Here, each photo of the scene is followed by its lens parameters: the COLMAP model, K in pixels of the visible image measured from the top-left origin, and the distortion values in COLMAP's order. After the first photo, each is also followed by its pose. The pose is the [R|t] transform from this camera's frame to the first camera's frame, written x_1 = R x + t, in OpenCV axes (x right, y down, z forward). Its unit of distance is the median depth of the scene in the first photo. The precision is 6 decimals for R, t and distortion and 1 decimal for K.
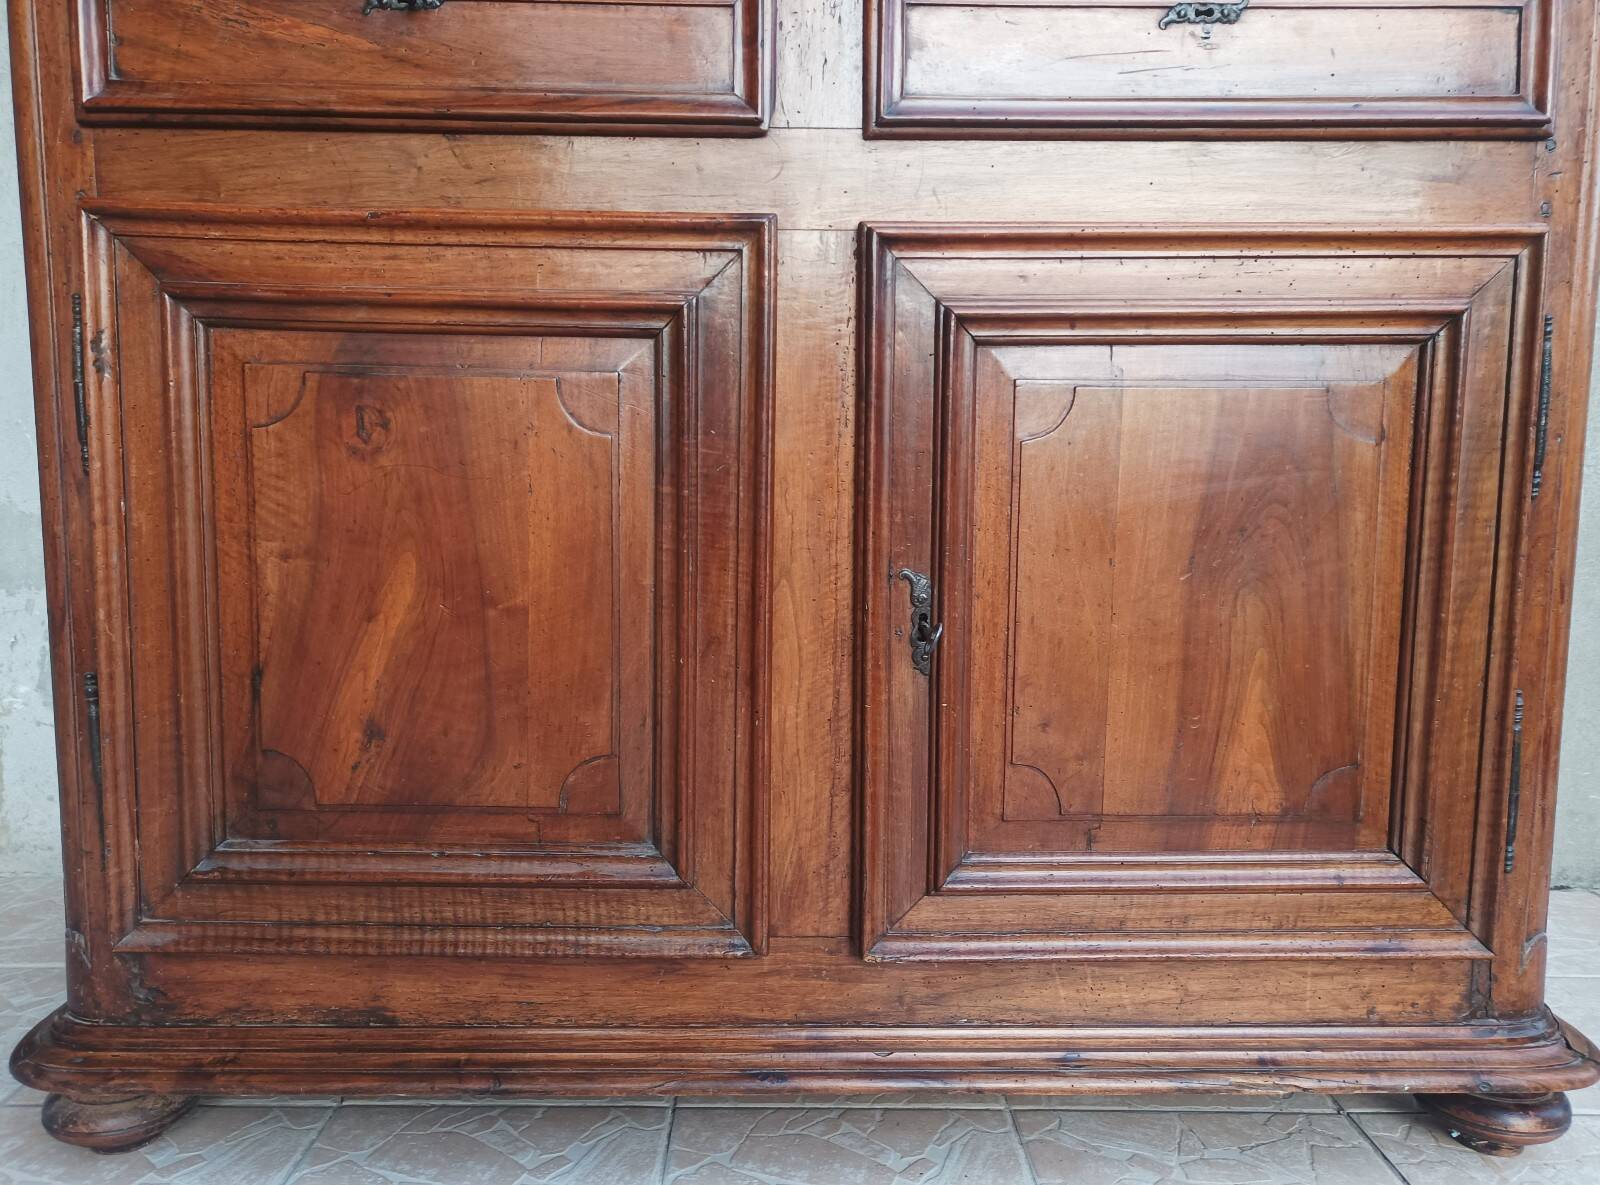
lens RADIAL K [[1271.0, 0, 790.1], [0, 1271.0, 601.1], [0, 0, 1]] dist [0.041552, -0.056351]
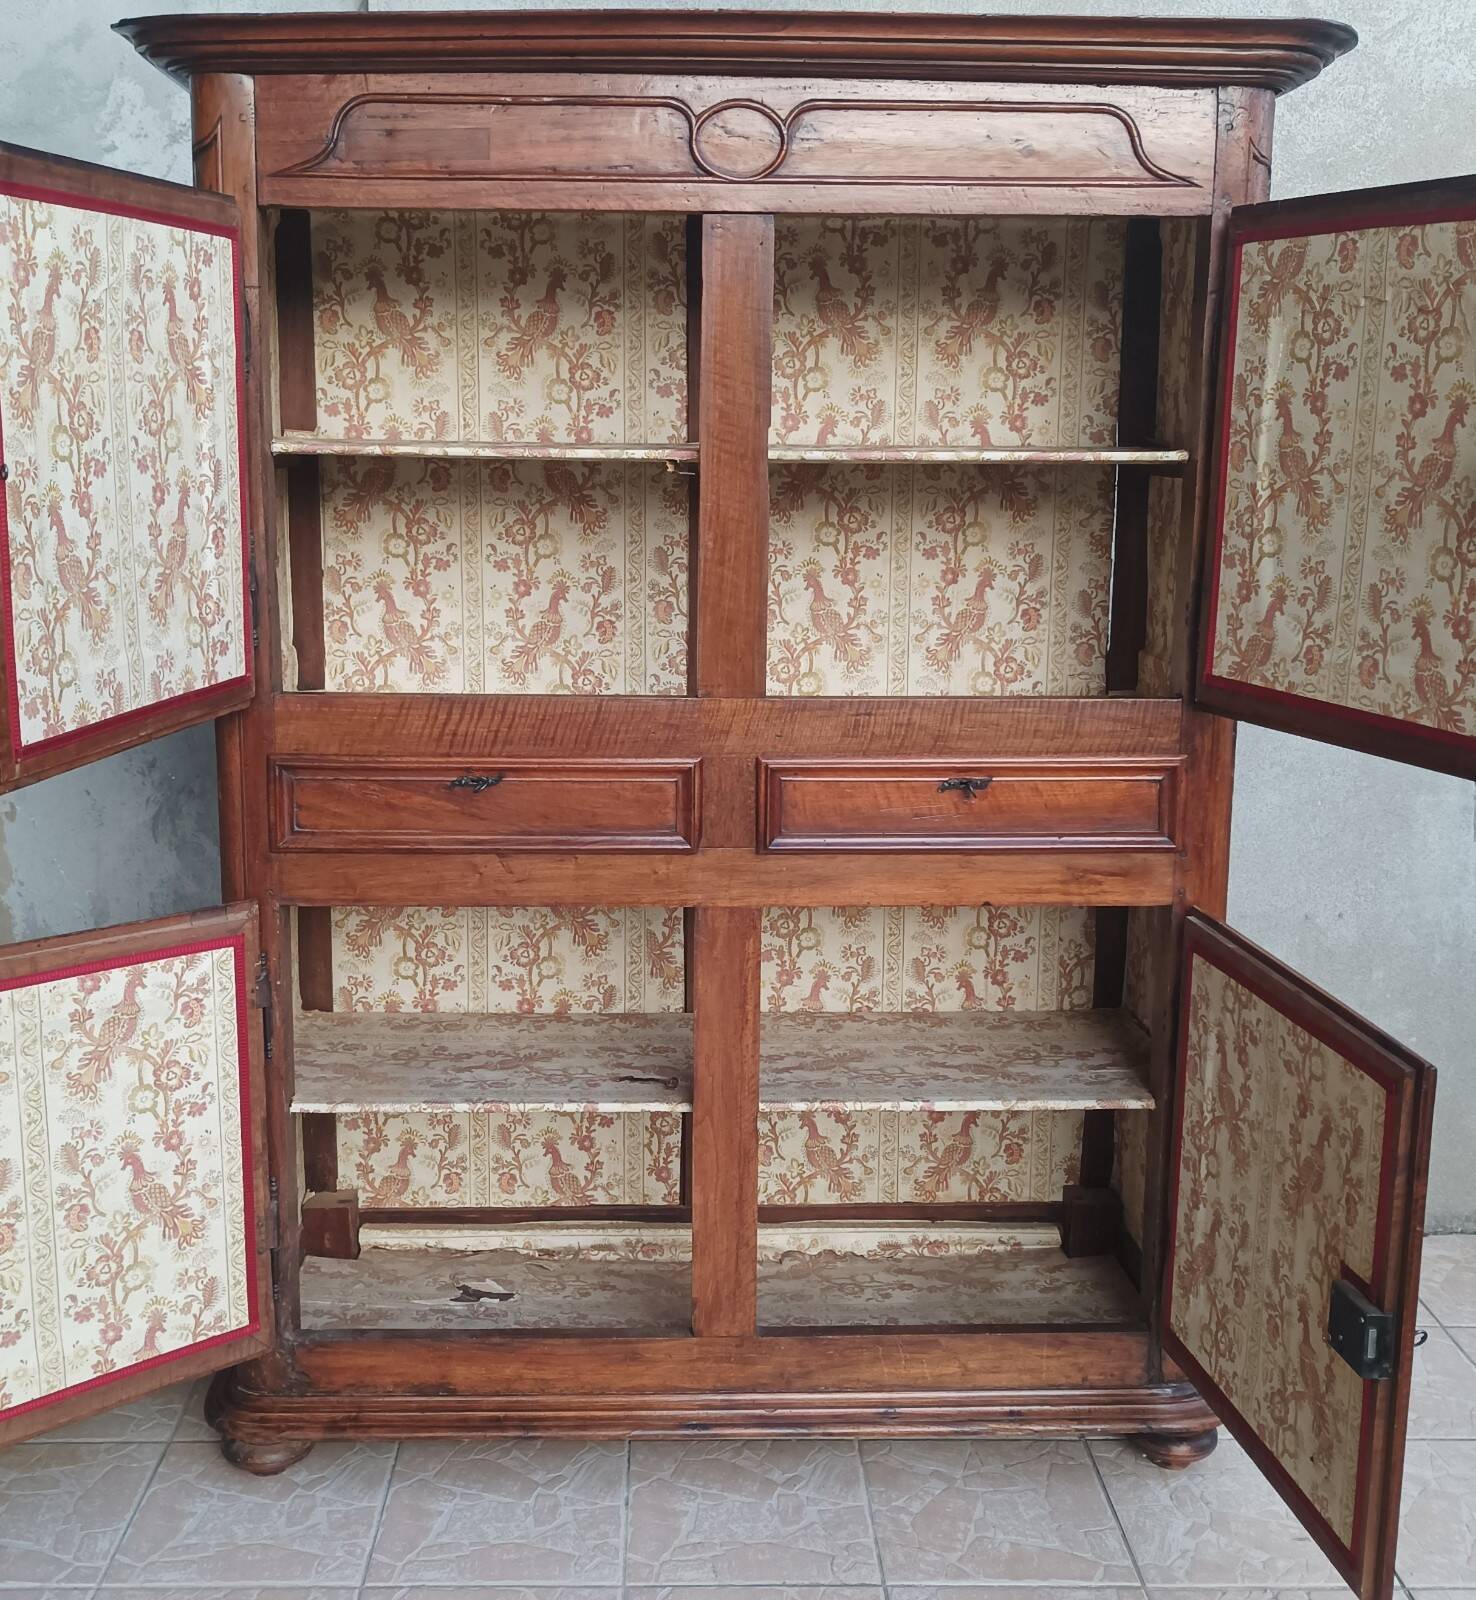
lens RADIAL K [[1792.4, 0, 695.1], [0, 1792.4, 718.1], [0, 0, 1]] dist [0.057318, -0.125697]
pose [[0.999894, -0.001658, 0.014486, -0.050541], [0.001032, 0.999068, 0.043152, -0.598763], [-0.014544, -0.043132, 0.998963, -1.188663]]
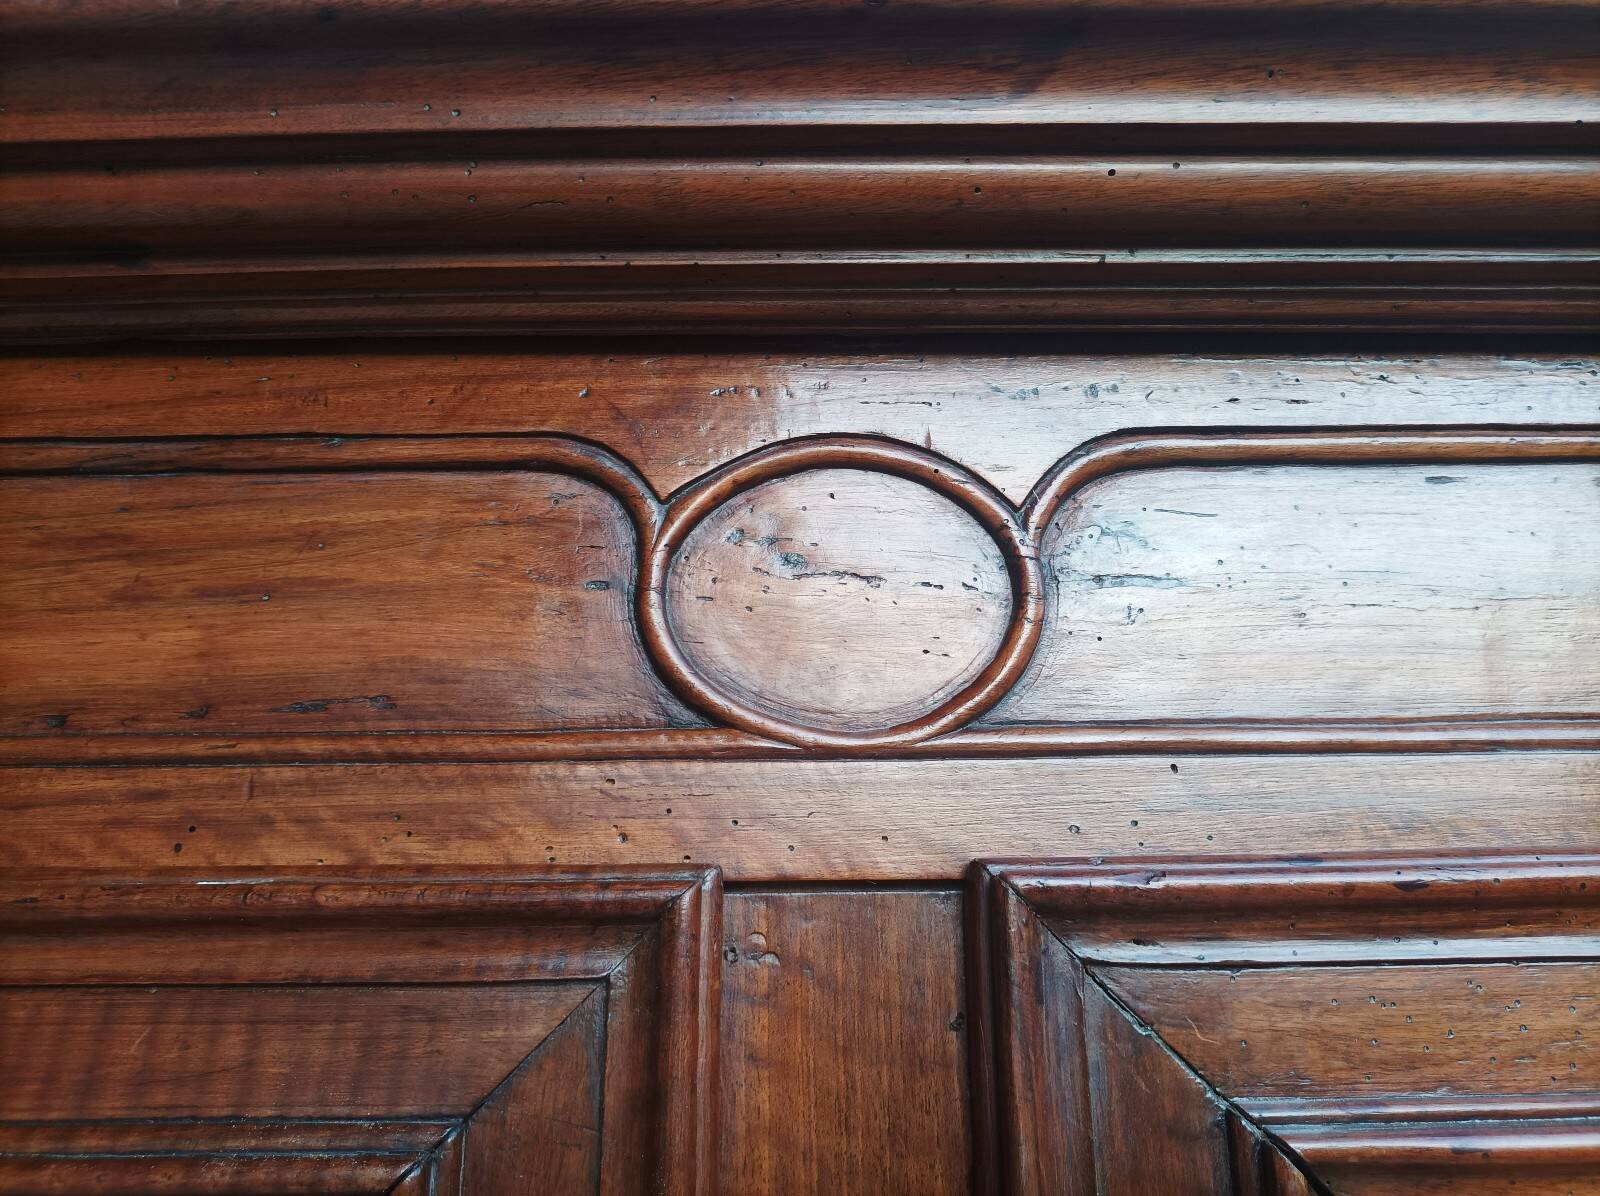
lens RADIAL K [[1194.3, 0, 803.0], [0, 1194.3, 594.2], [0, 0, 1]] dist [0.029658, -0.024273]
pose [[0.999810, -0.019471, -0.000191, 0.018851], [0.017988, 0.927349, -0.373764, -1.035307], [0.007454, 0.373690, 0.927524, 0.554190]]
